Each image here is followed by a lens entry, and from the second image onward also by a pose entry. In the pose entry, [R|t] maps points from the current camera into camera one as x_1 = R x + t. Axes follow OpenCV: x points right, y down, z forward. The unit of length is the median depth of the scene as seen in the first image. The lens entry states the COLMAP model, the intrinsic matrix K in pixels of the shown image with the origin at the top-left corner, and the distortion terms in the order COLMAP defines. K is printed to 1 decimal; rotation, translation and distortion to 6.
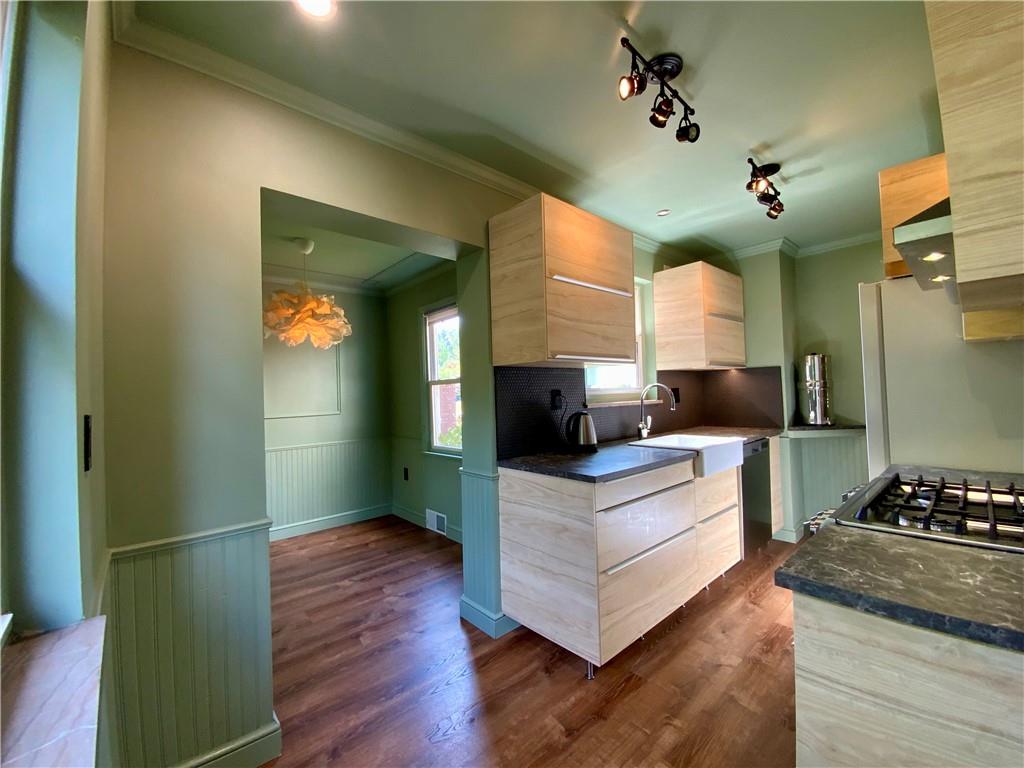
lens RADIAL K [[416.8, 0, 511.7], [0, 416.8, 384.5], [0, 0, 1]] dist [-0.005844, -0.003077]
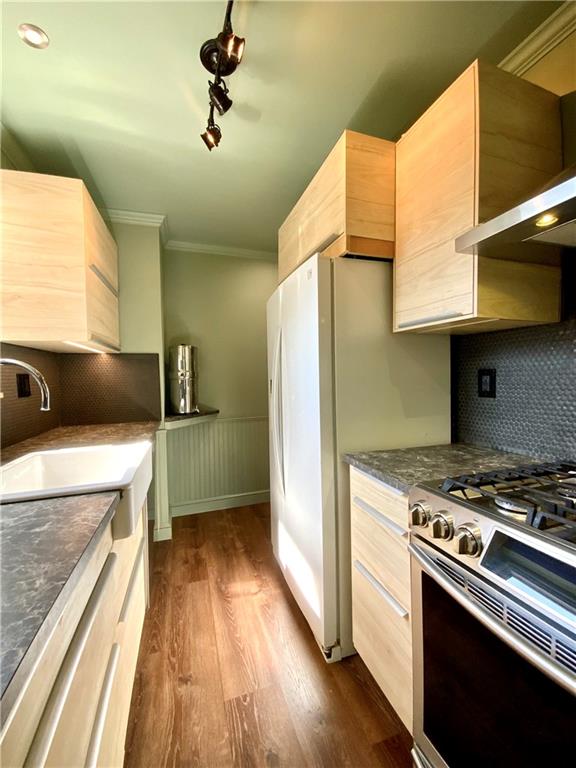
lens RADIAL K [[312.6, 0, 291.7], [0, 312.6, 384.2], [0, 0, 1]] dist [-0.005844, -0.003077]
pose [[0.397520, 0.002208, 0.917591, 0.126181], [-0.012984, 0.999911, 0.003219, 0.018334], [-0.917502, -0.013193, 0.397513, 0.451672]]
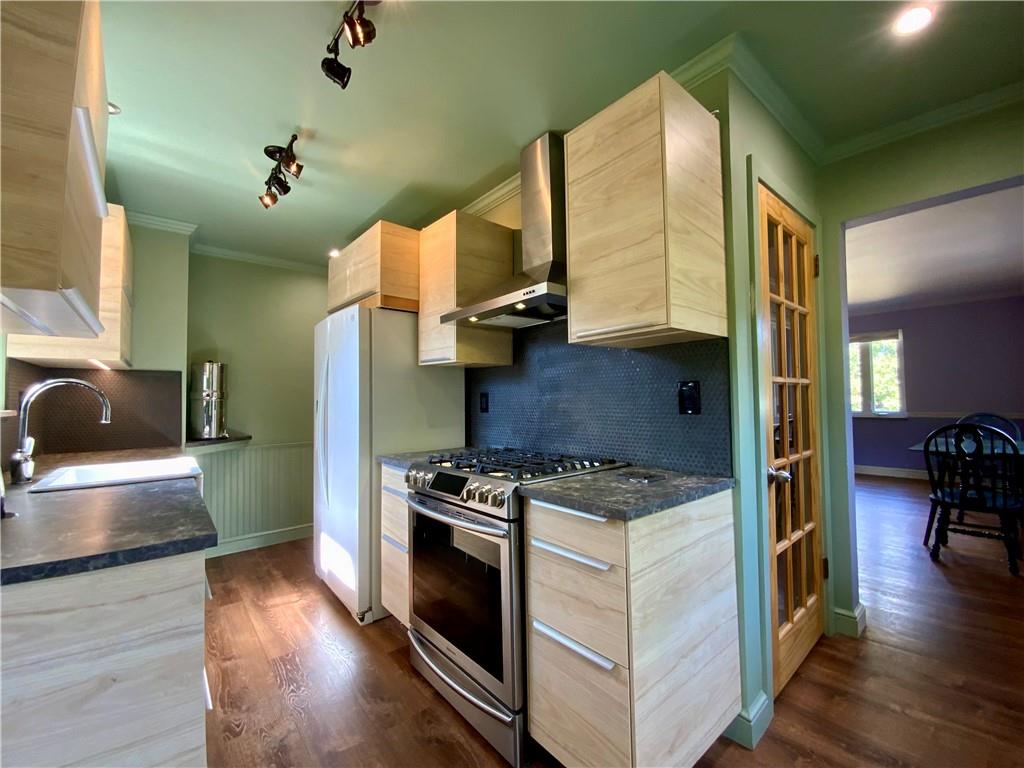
lens RADIAL K [[416.8, 0, 516.0], [0, 416.8, 383.3], [0, 0, 1]] dist [-0.005844, -0.003077]
pose [[0.030440, 0.068649, 0.997176, -0.167057], [-0.009612, 0.997613, -0.068386, 0.031035], [-0.999490, -0.007503, 0.031027, 0.299938]]
